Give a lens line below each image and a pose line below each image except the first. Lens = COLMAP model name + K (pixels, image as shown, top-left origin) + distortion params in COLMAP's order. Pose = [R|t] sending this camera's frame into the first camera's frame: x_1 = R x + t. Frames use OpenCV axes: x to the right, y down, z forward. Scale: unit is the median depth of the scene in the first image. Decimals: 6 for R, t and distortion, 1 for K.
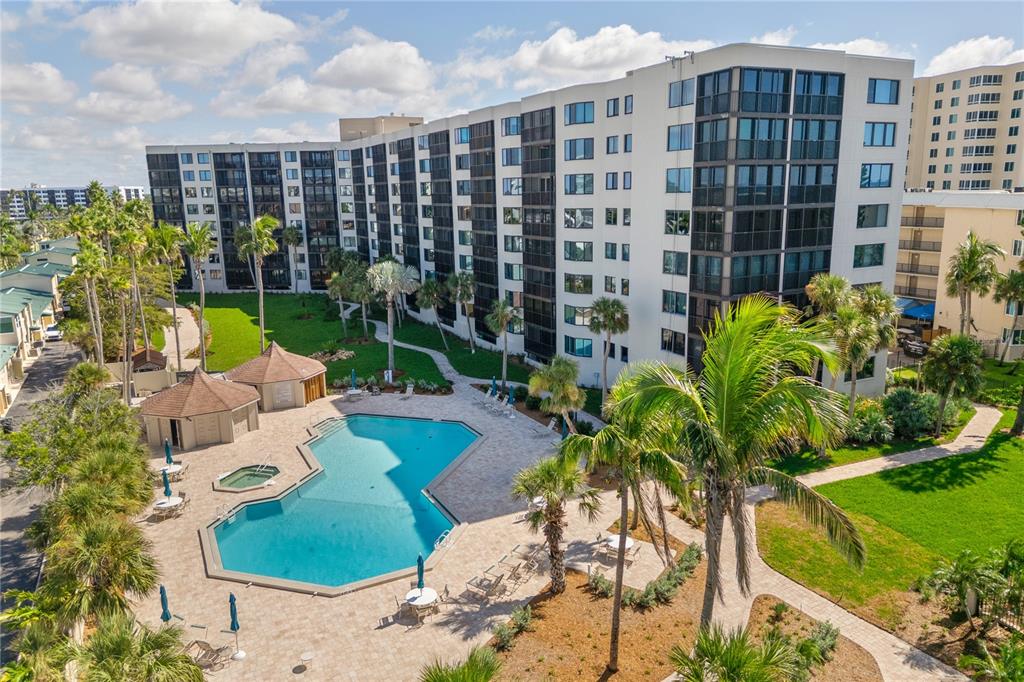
lens RADIAL K [[728.3, 0, 512.8], [0, 728.3, 340.8], [0, 0, 1]] dist [0.007864, -0.001433]
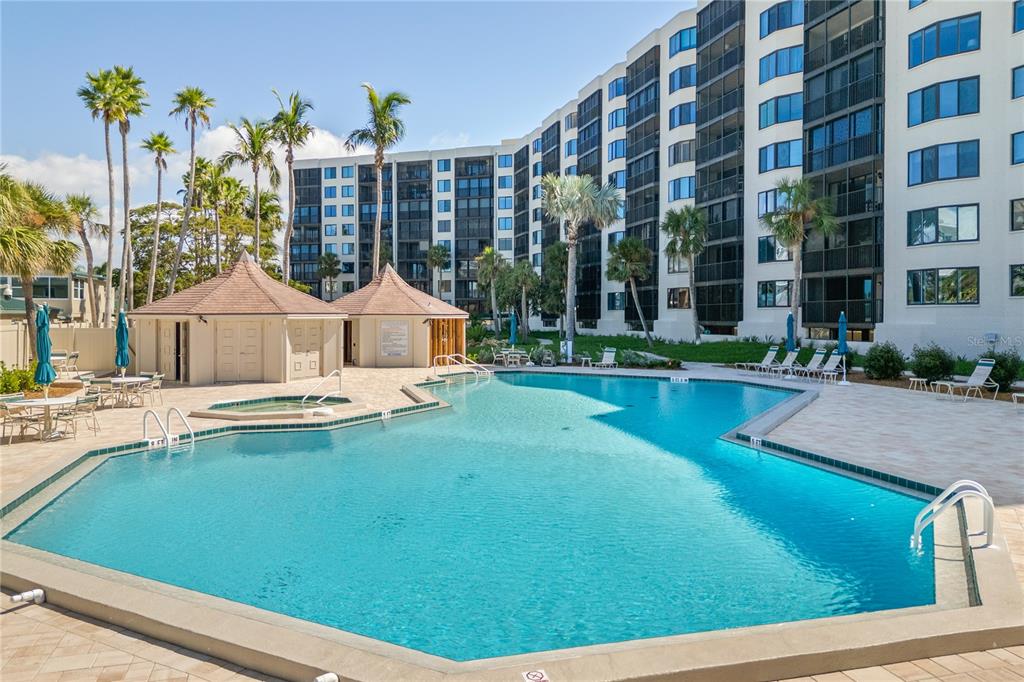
lens RADIAL K [[728.3, 0, 509.6], [0, 728.3, 338.5], [0, 0, 1]] dist [0.007864, -0.001433]
pose [[0.979526, 0.027026, -0.199494, -0.056084], [-0.061888, 0.983386, -0.170649, 0.083163], [0.191568, 0.179502, 0.964925, 0.234906]]
